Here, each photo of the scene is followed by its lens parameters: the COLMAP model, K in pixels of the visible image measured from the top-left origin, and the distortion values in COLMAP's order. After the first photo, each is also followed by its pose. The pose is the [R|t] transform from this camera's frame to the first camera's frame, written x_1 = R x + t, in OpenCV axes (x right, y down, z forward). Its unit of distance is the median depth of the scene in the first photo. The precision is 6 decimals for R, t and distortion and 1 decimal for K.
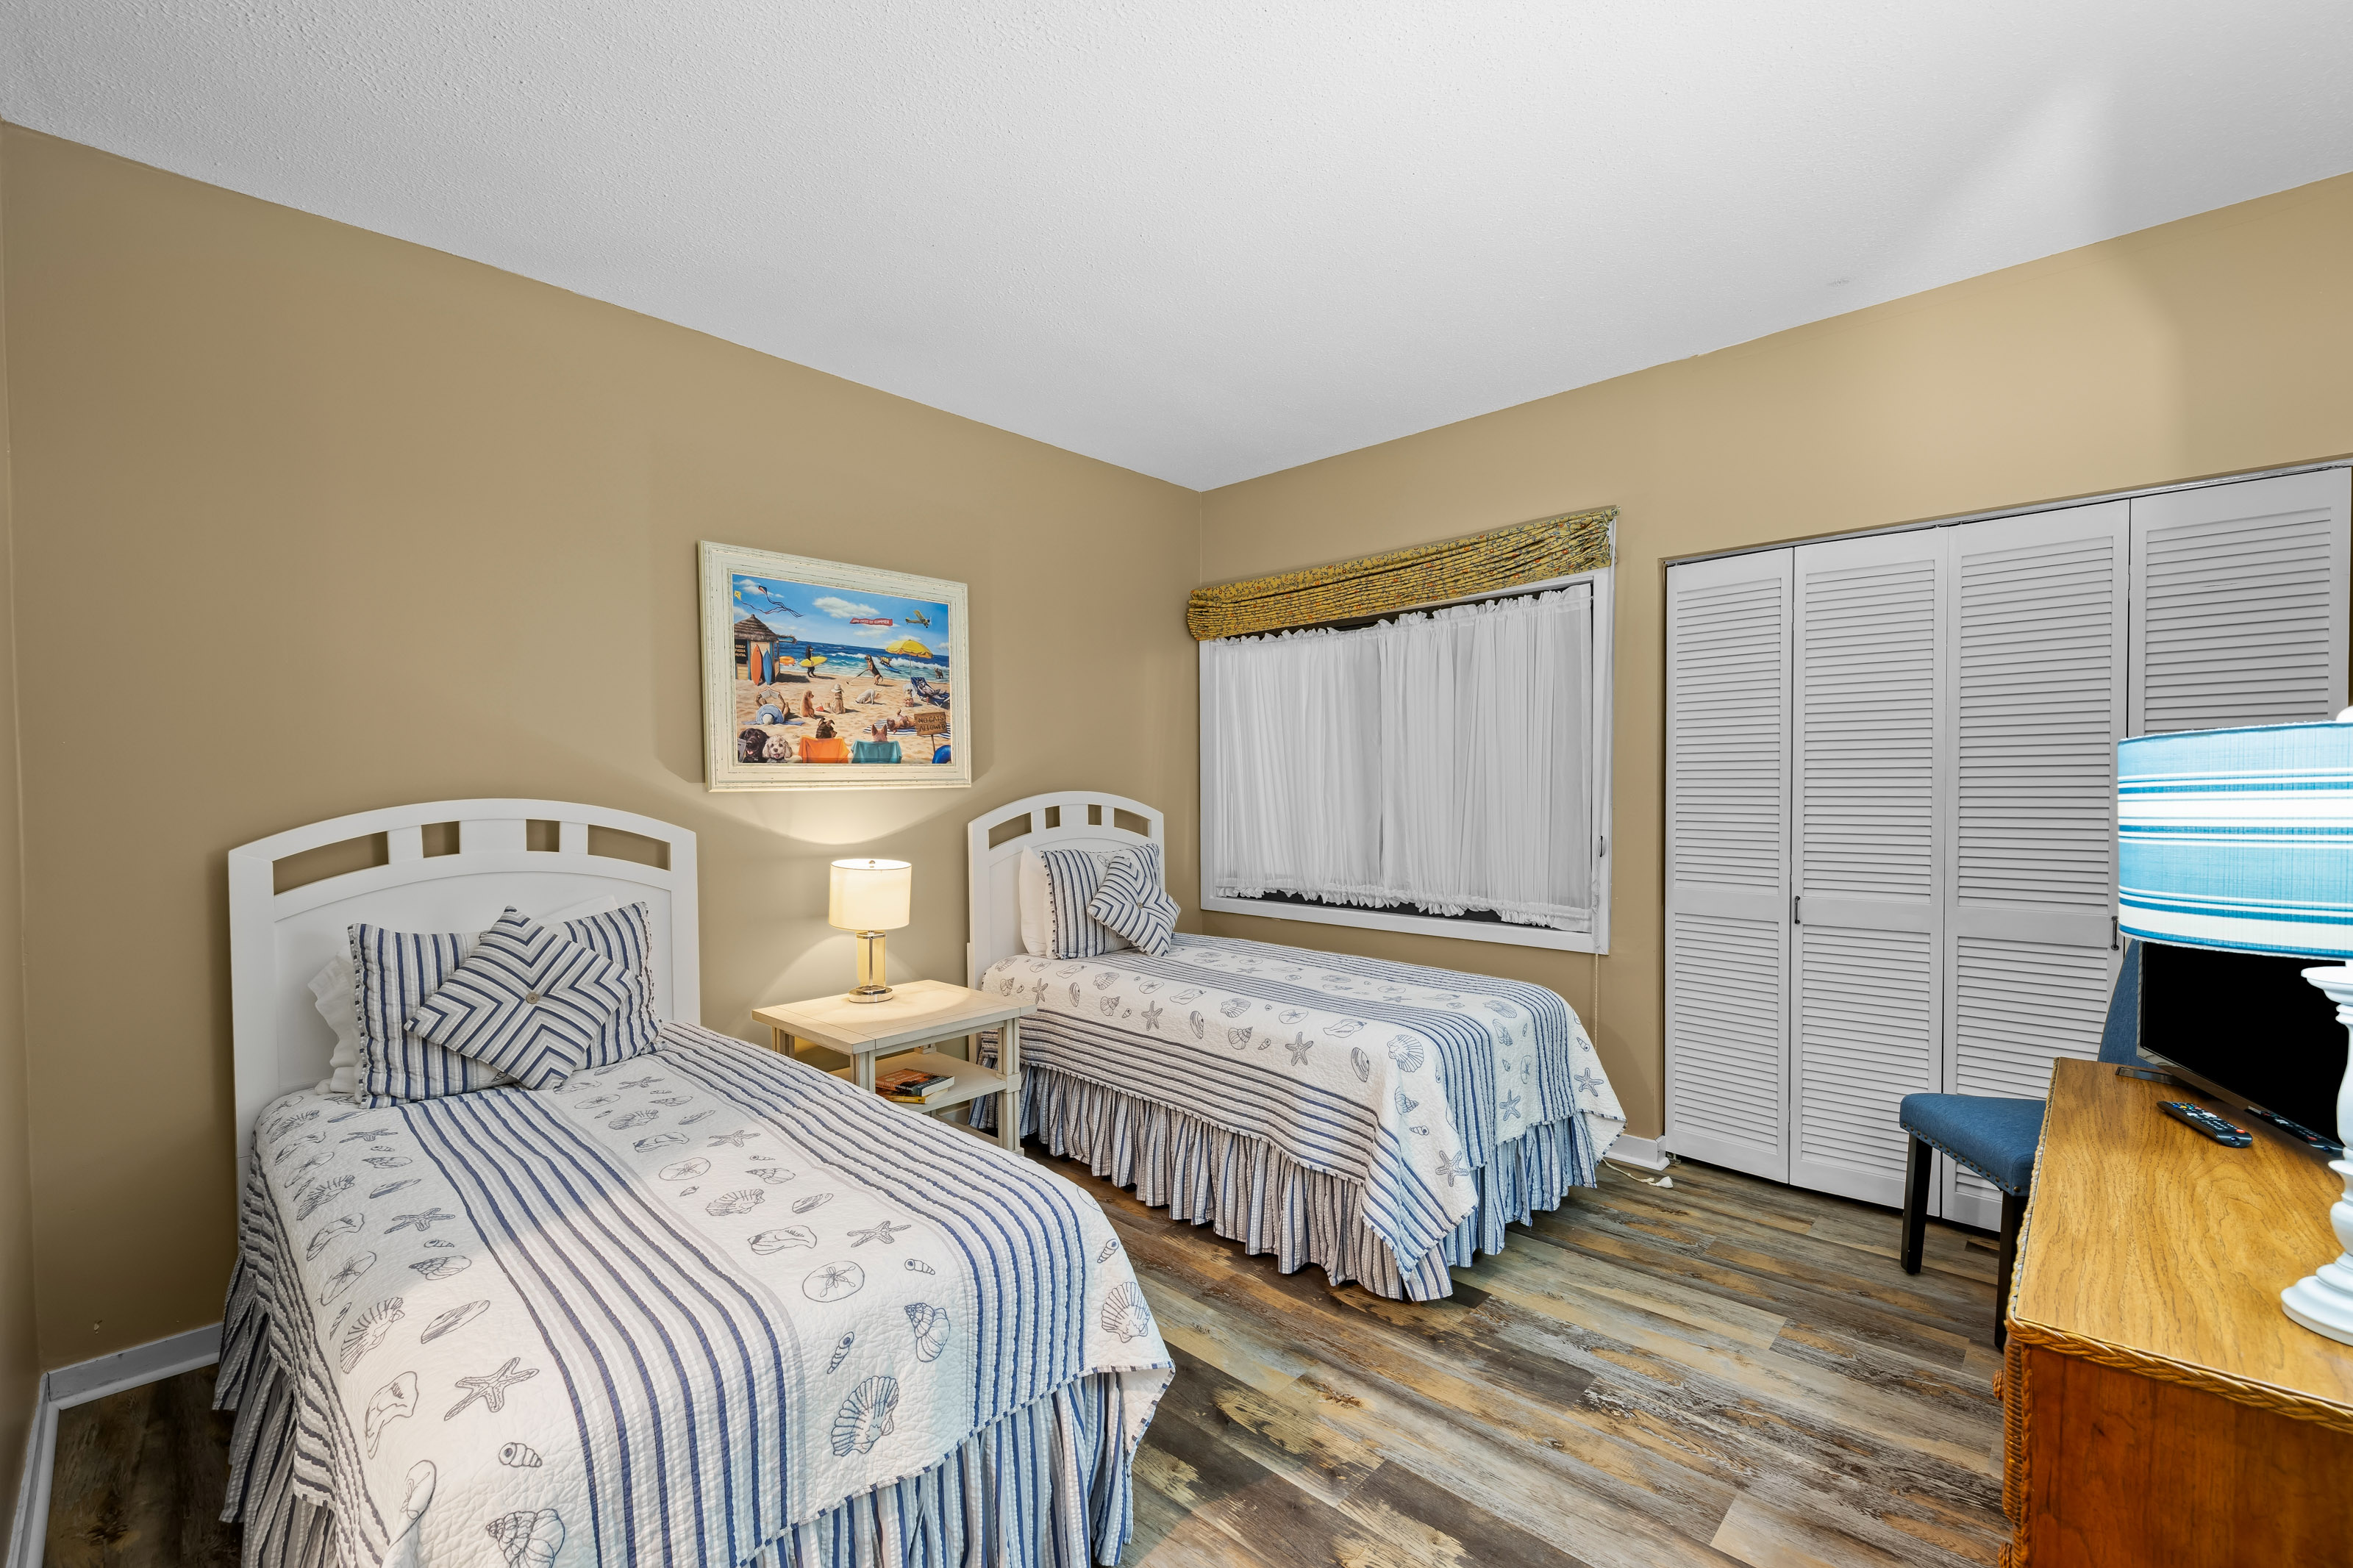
lens RADIAL K [[990.5, 0, 1193.9], [0, 990.5, 796.7], [0, 0, 1]] dist [0.007968, -0.000495]
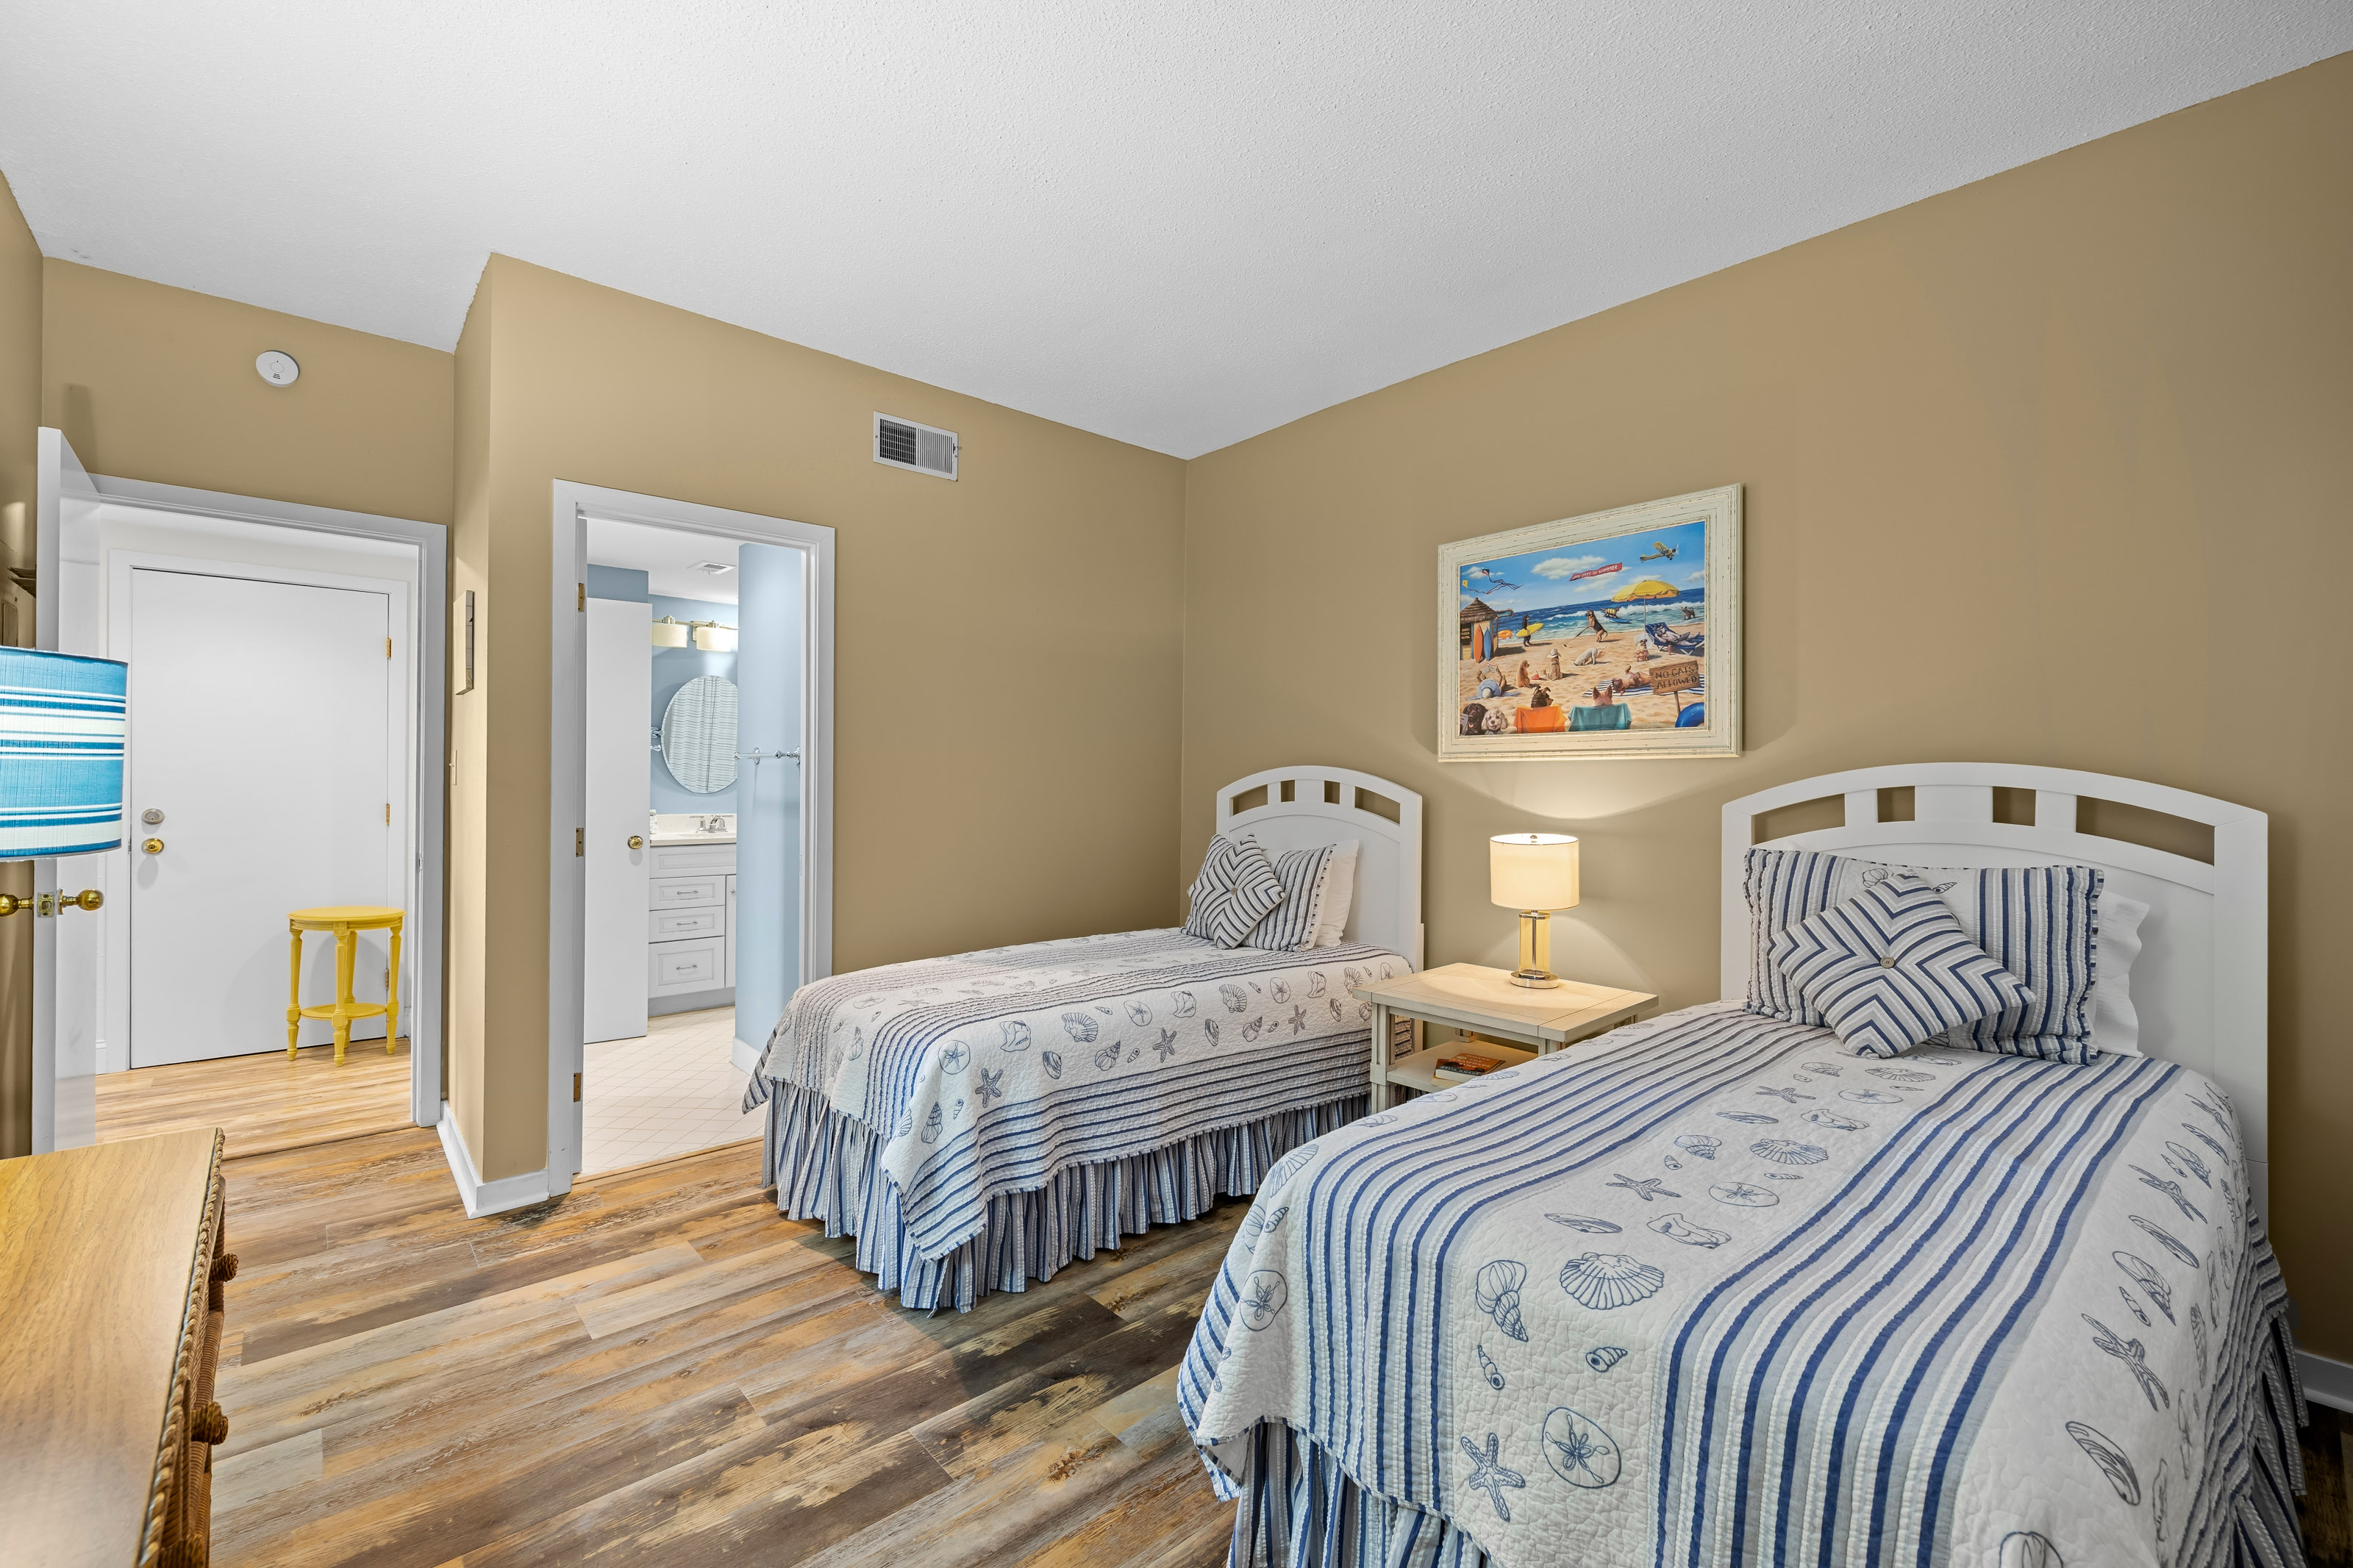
lens RADIAL K [[990.5, 0, 1193.8], [0, 990.5, 776.5], [0, 0, 1]] dist [0.007968, -0.000495]
pose [[-0.091227, 0.022947, -0.995566, 0.644991], [-0.002709, 0.999725, 0.023291, -0.012856], [0.995826, 0.004821, -0.091140, 0.770497]]
